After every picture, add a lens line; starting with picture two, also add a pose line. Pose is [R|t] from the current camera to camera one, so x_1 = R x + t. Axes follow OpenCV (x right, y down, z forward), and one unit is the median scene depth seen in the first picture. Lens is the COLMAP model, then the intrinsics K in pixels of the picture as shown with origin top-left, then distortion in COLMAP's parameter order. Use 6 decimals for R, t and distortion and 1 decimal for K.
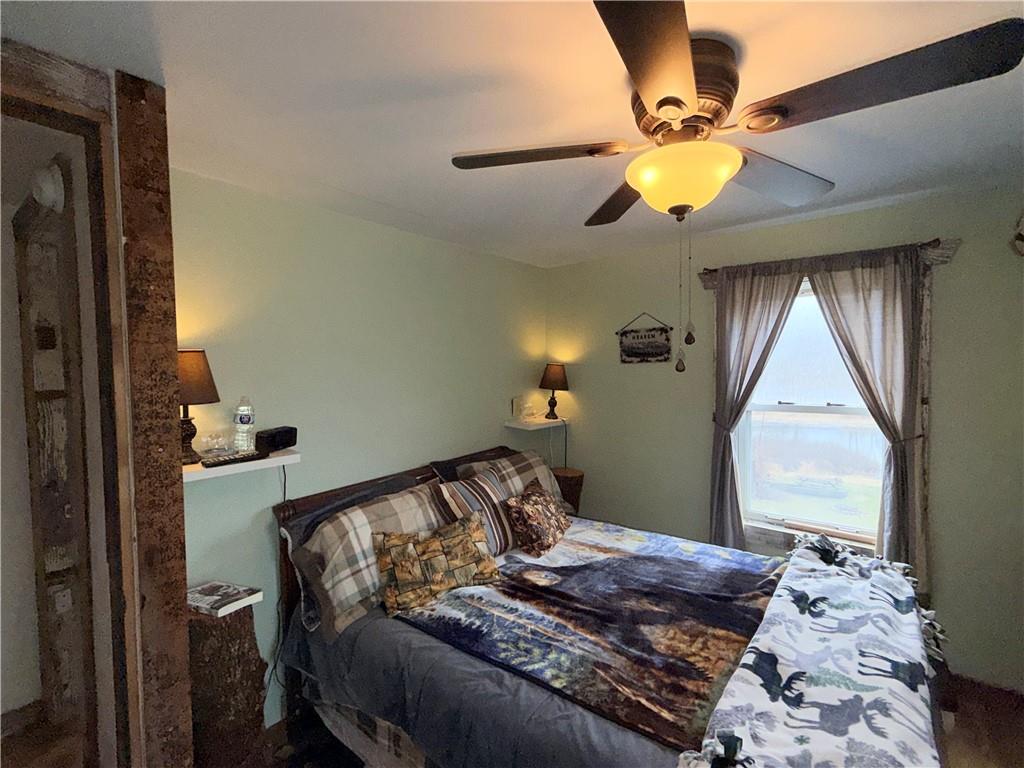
lens RADIAL K [[469.0, 0, 512.0], [0, 469.0, 384.0], [0, 0, 1]] dist [0.000316, -0.000307]
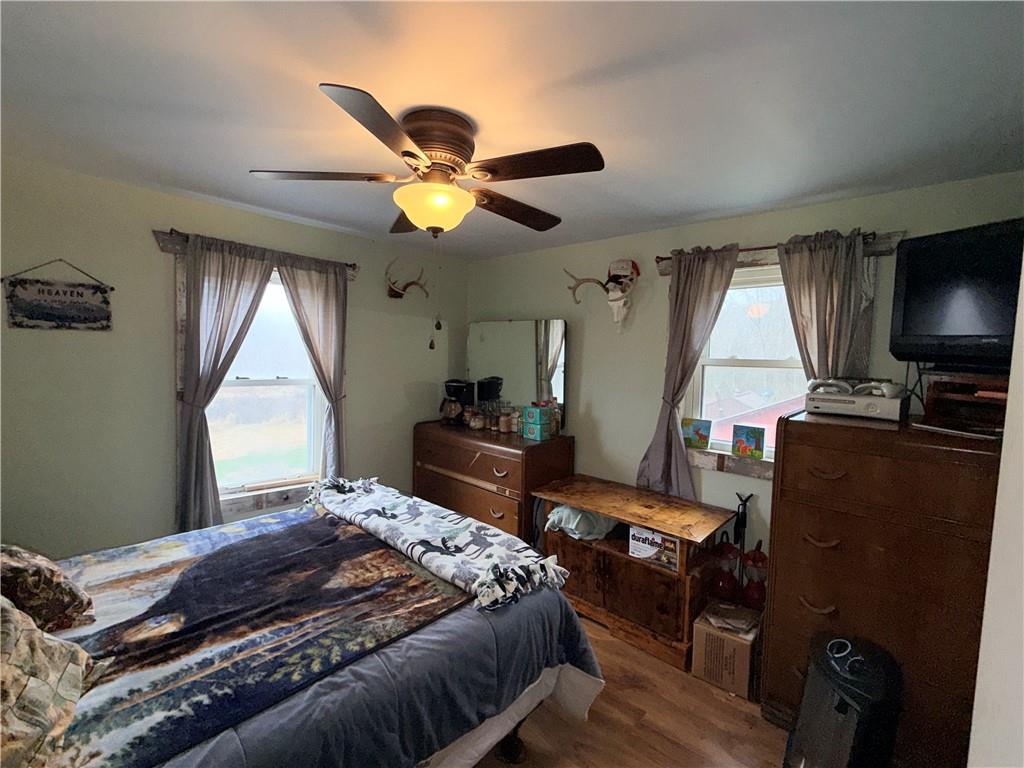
lens RADIAL K [[469.0, 0, 512.0], [0, 469.0, 384.0], [0, 0, 1]] dist [0.000316, -0.000307]
pose [[0.074889, -0.043449, 0.996245, -0.555550], [-0.001433, 0.999045, 0.043678, 0.008114], [-0.997191, -0.004699, 0.074755, 0.377914]]
